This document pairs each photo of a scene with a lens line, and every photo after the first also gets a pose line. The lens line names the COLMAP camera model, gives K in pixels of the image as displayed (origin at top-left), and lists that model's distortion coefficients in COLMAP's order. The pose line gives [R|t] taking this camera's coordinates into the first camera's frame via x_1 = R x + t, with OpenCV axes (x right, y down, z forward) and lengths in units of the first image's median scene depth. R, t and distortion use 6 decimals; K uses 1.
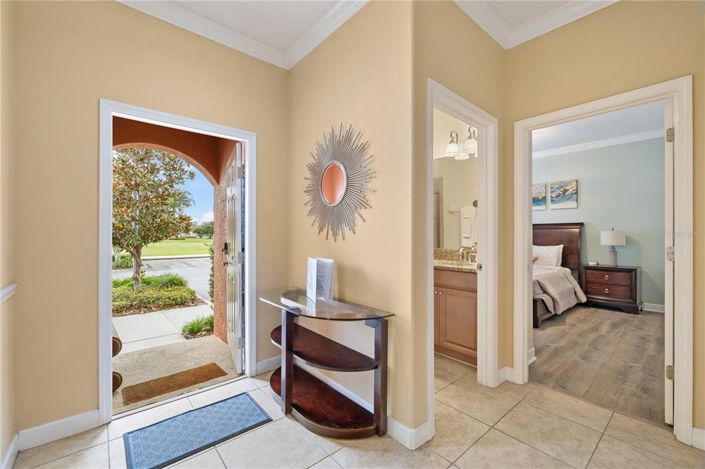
lens RADIAL K [[296.9, 0, 352.2], [0, 296.9, 236.6], [0, 0, 1]] dist [-0.001759, 0.000151]
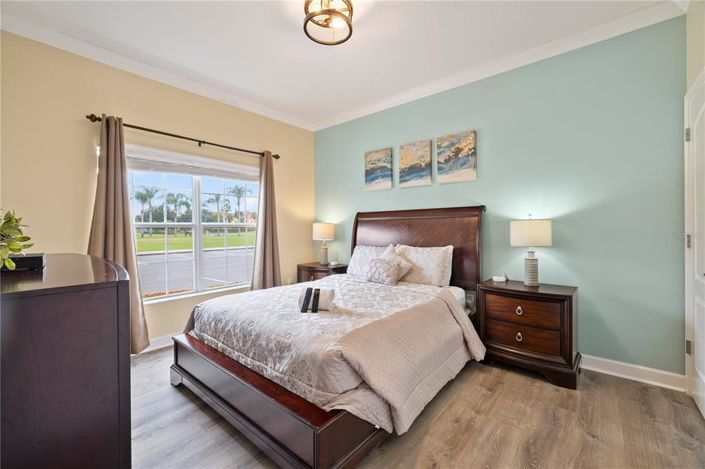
lens RADIAL K [[296.9, 0, 352.7], [0, 296.9, 229.0], [0, 0, 1]] dist [-0.001759, 0.000151]
pose [[0.985819, -0.000930, 0.167808, 0.423798], [0.001174, 0.999998, -0.001359, -0.002580], [-0.167806, 0.001537, 0.985819, 0.471941]]
